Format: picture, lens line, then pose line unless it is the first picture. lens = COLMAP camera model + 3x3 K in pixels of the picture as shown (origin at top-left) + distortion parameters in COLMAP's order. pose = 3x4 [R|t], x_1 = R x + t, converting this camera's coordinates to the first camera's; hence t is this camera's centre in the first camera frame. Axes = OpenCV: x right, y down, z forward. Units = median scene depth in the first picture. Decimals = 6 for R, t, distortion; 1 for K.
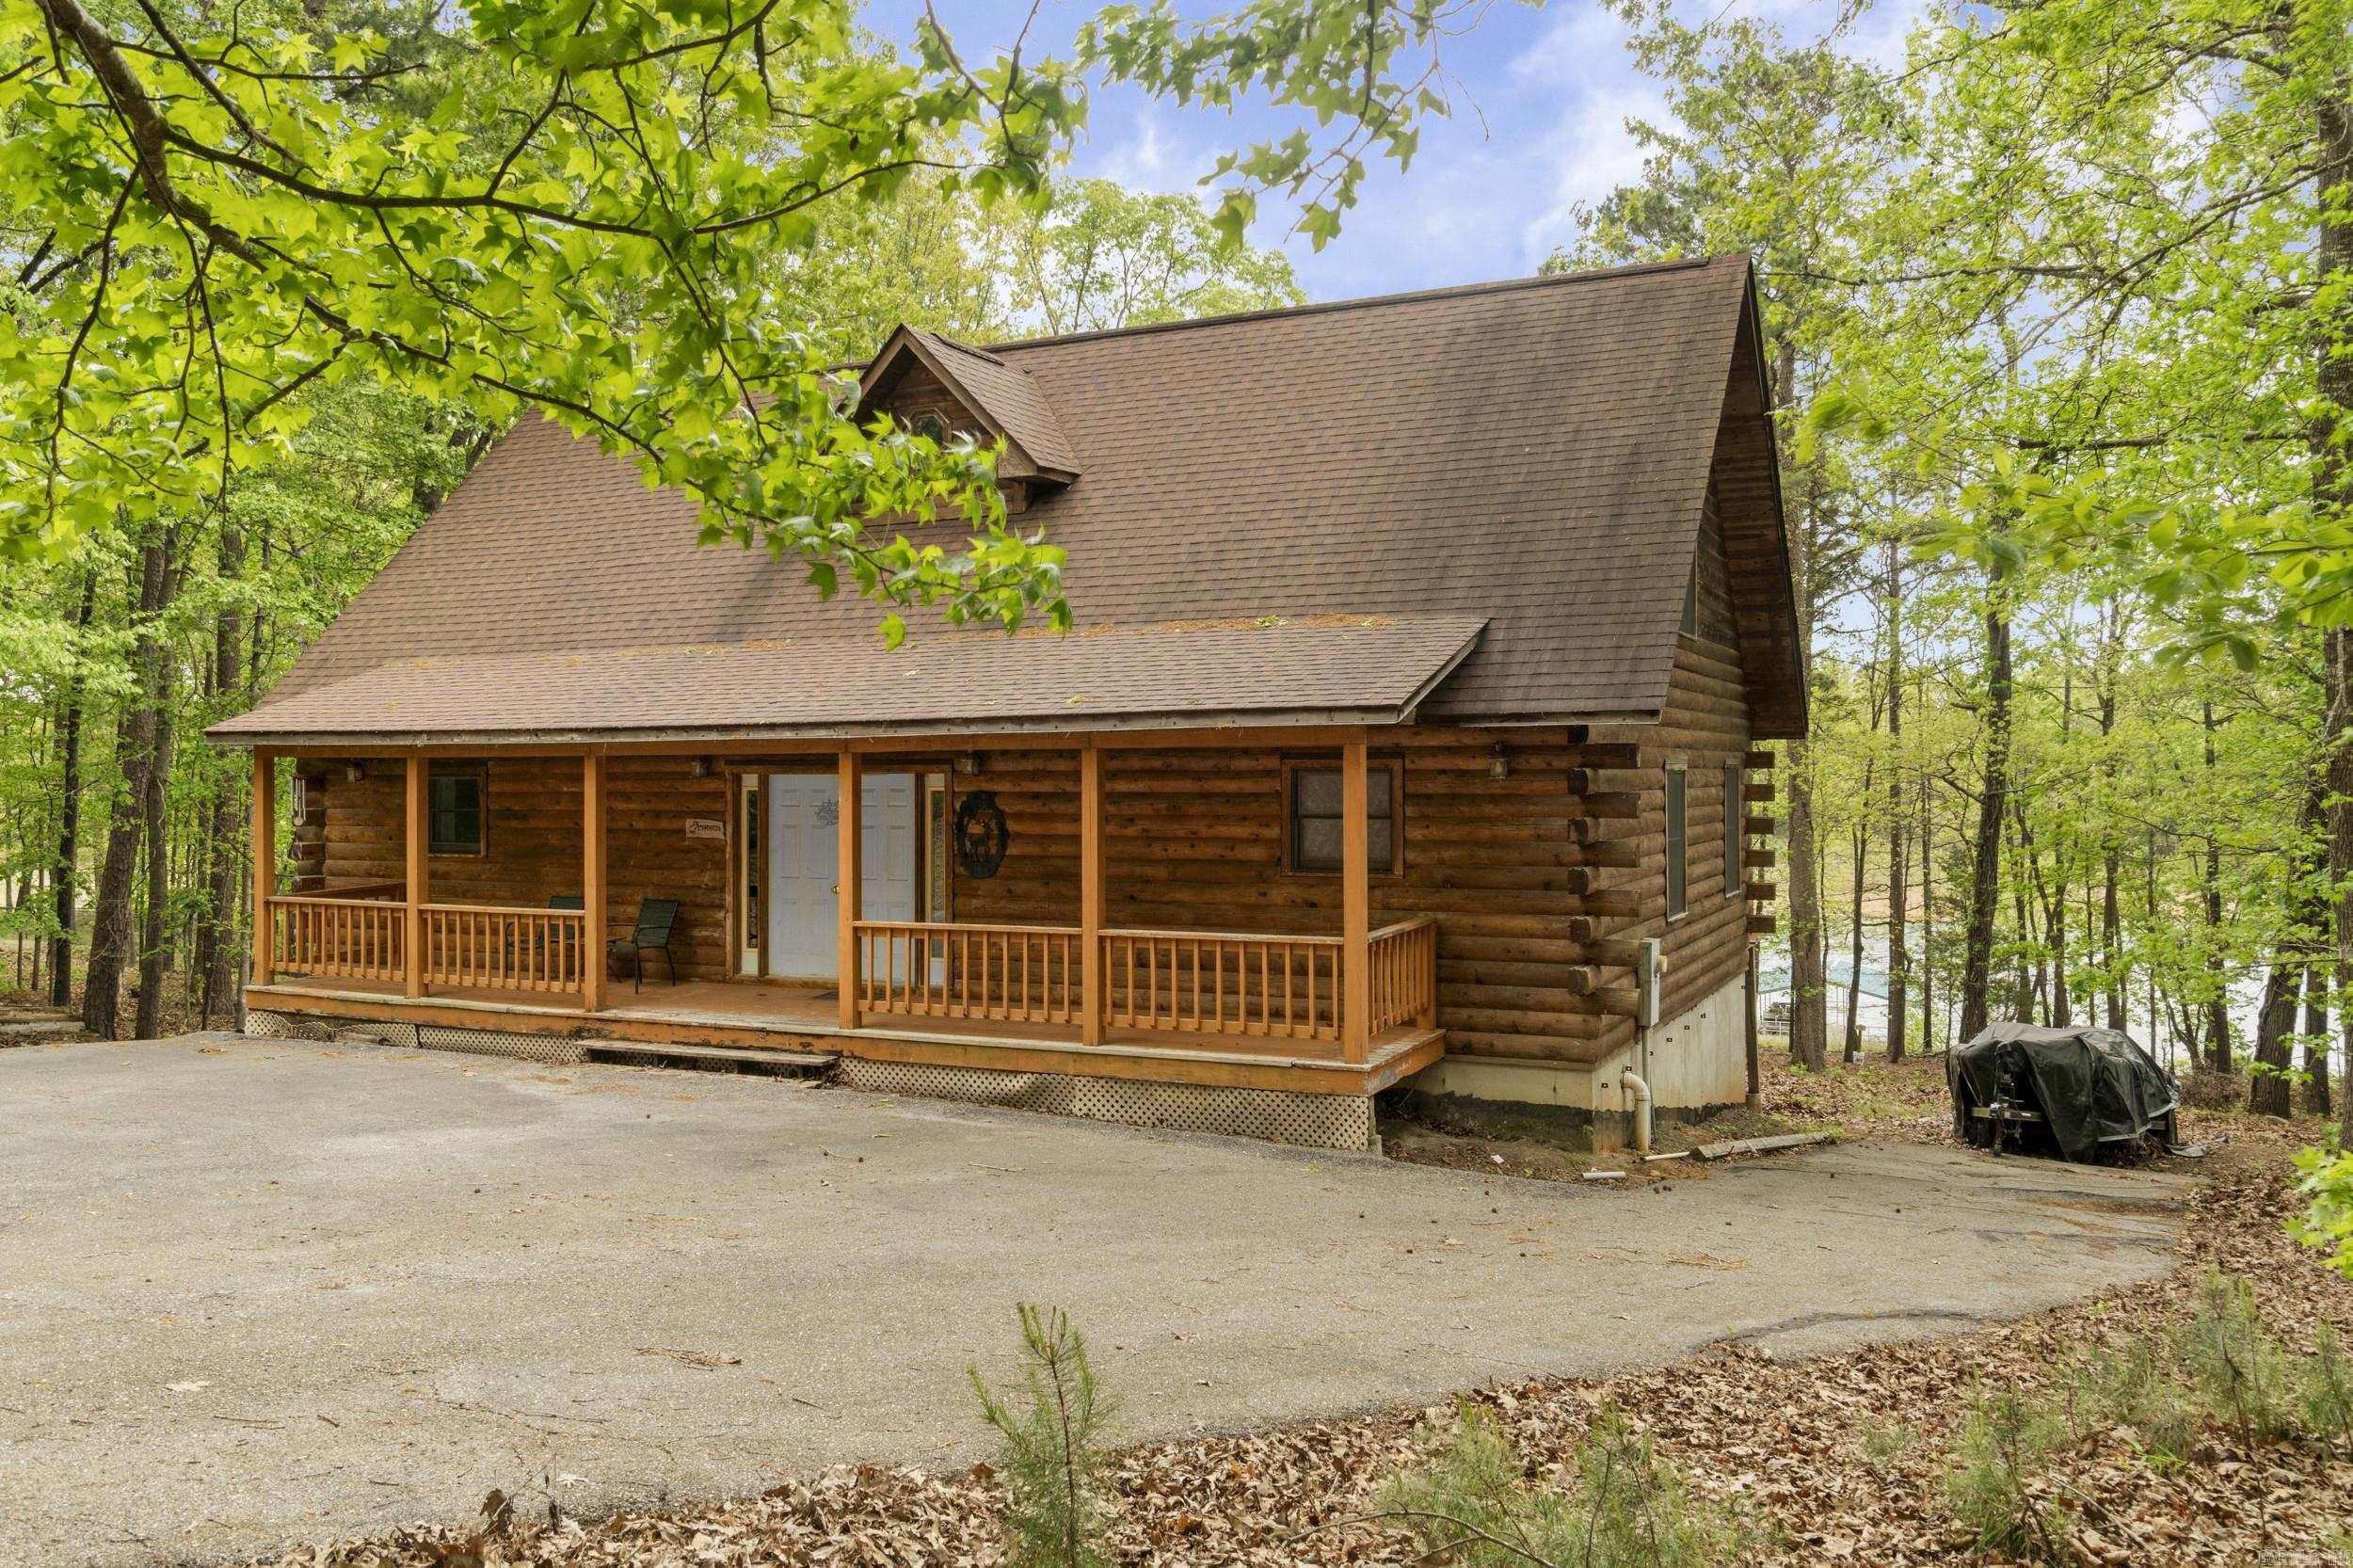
lens RADIAL K [[1790.6, 0, 1174.7], [0, 1790.6, 785.4], [0, 0, 1]] dist [0.003366, -0.000773]
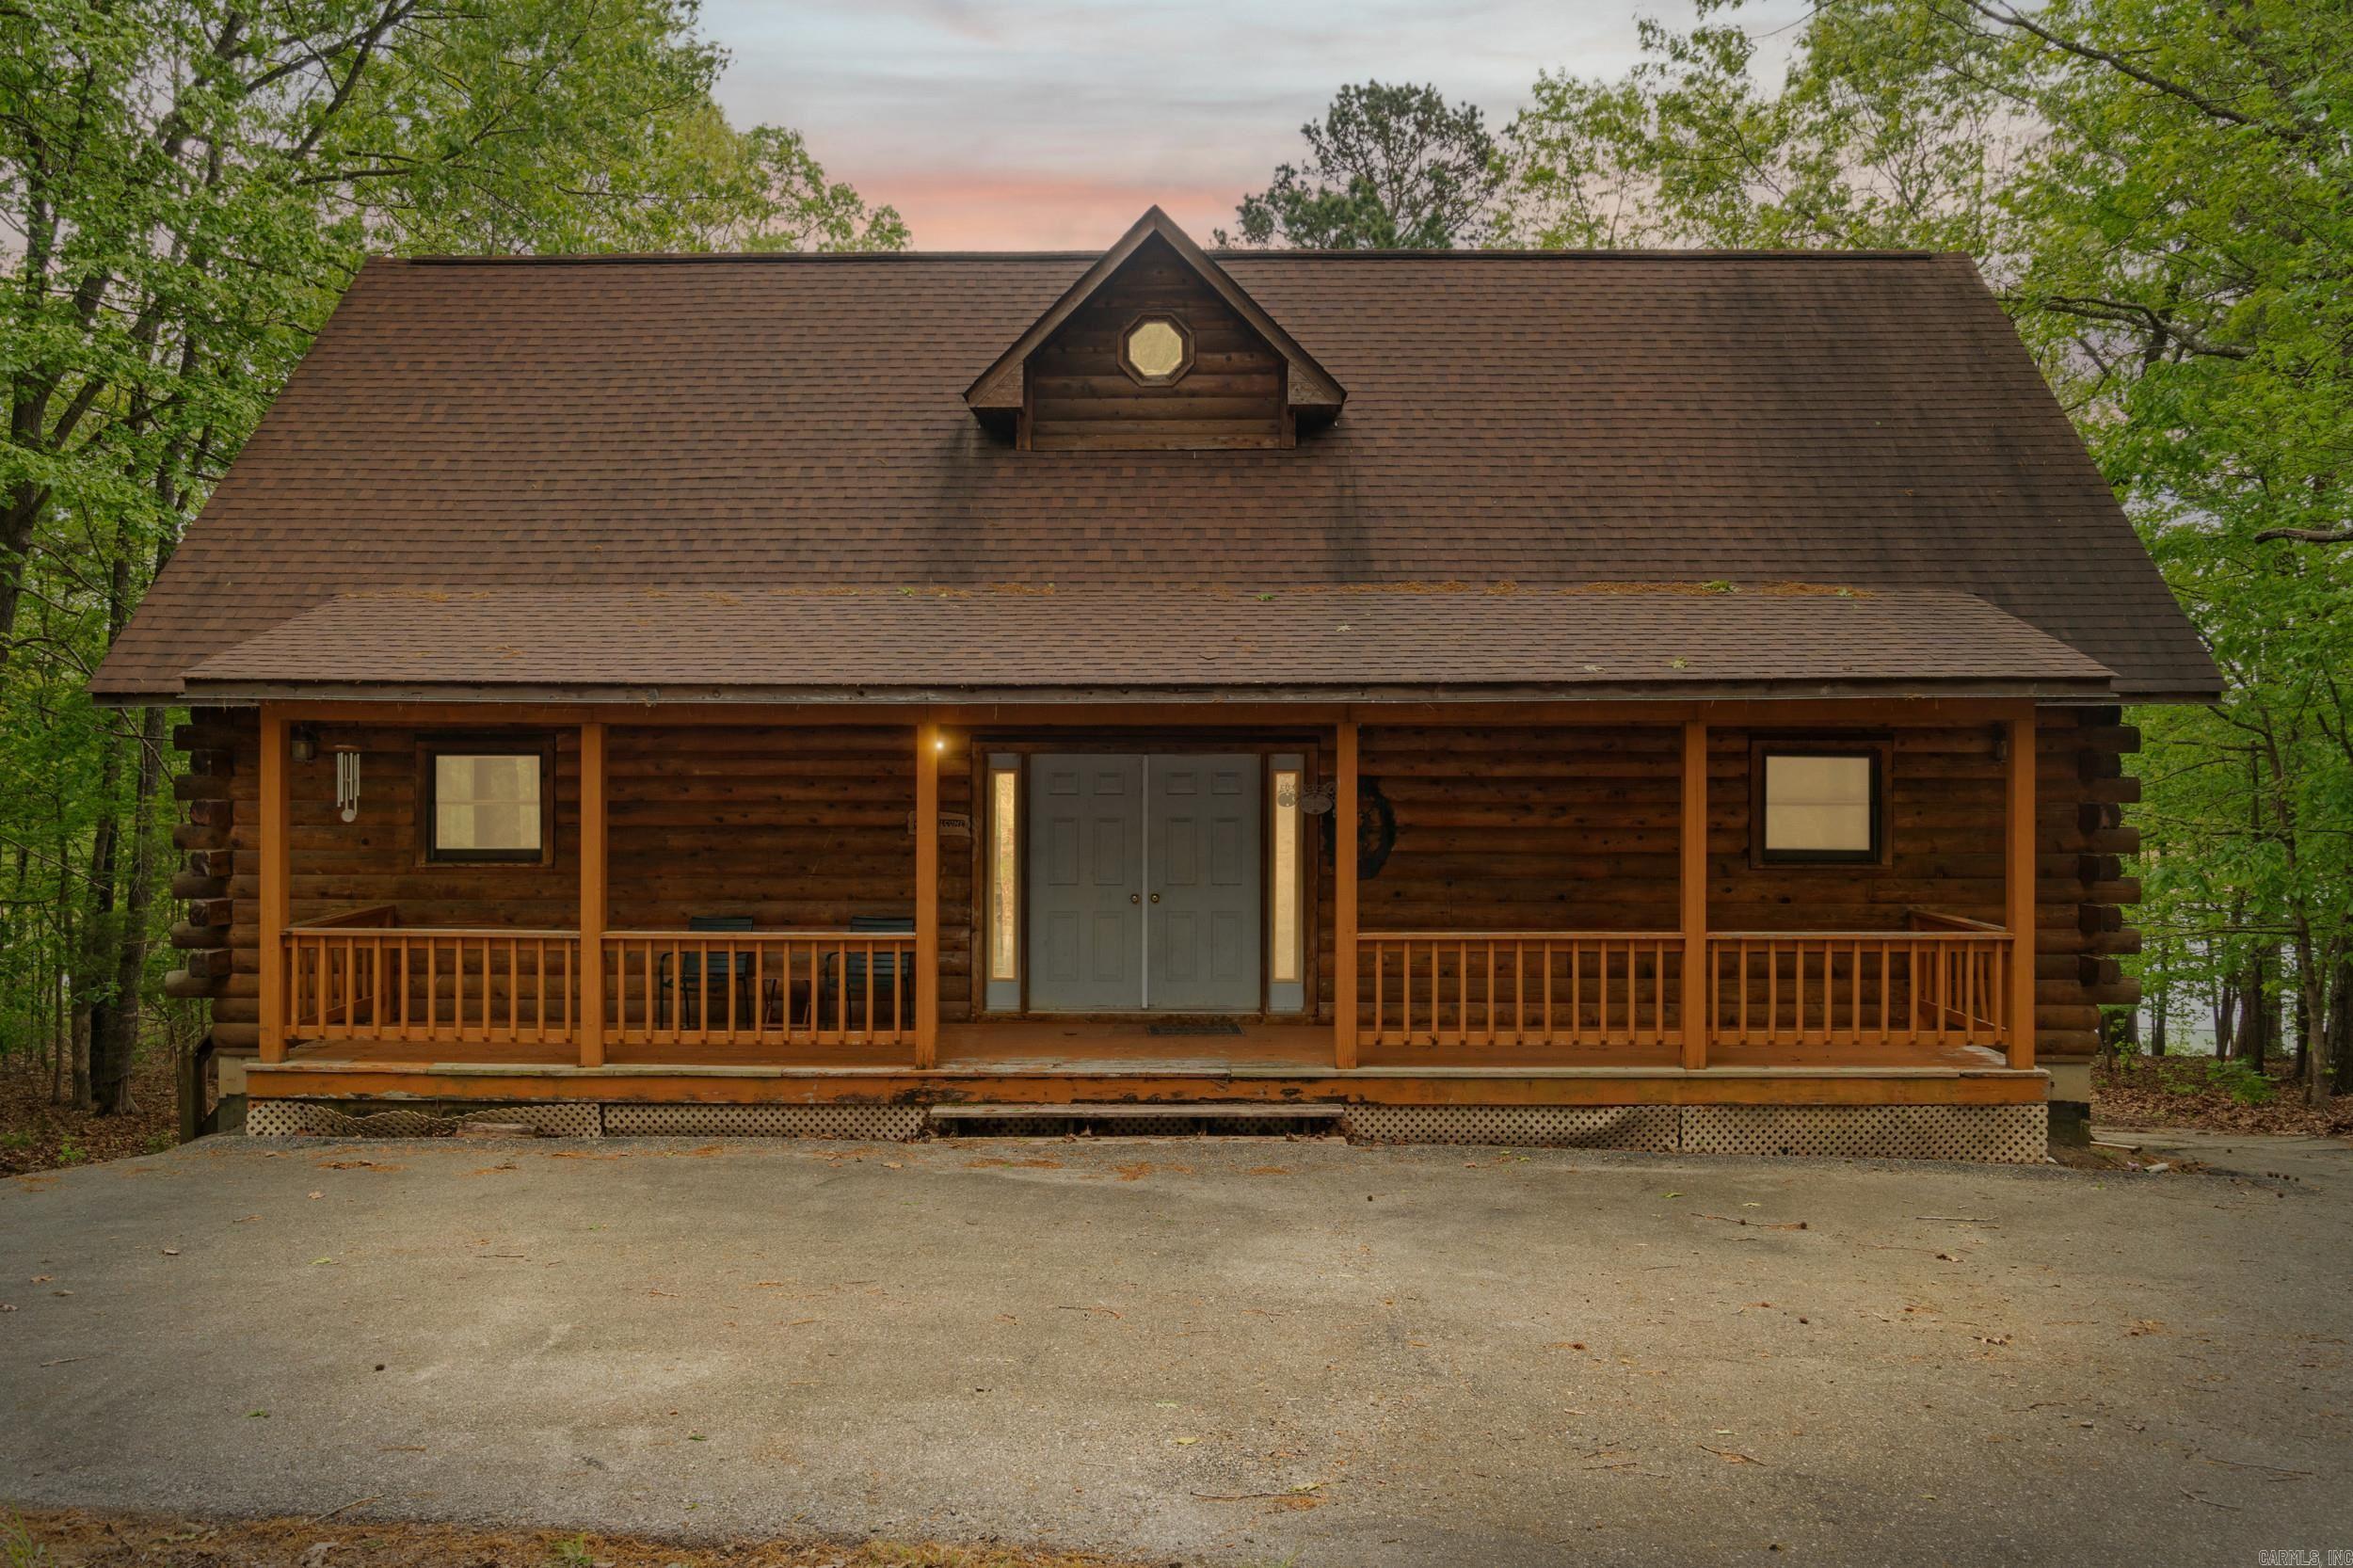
lens RADIAL K [[1790.6, 0, 1176.8], [0, 1790.6, 778.0], [0, 0, 1]] dist [0.003366, -0.000773]
pose [[0.896171, 0.003934, 0.443692, -0.562476], [-0.005816, 0.999979, 0.002880, 0.003334], [-0.443672, -0.005161, 0.896175, 0.290279]]
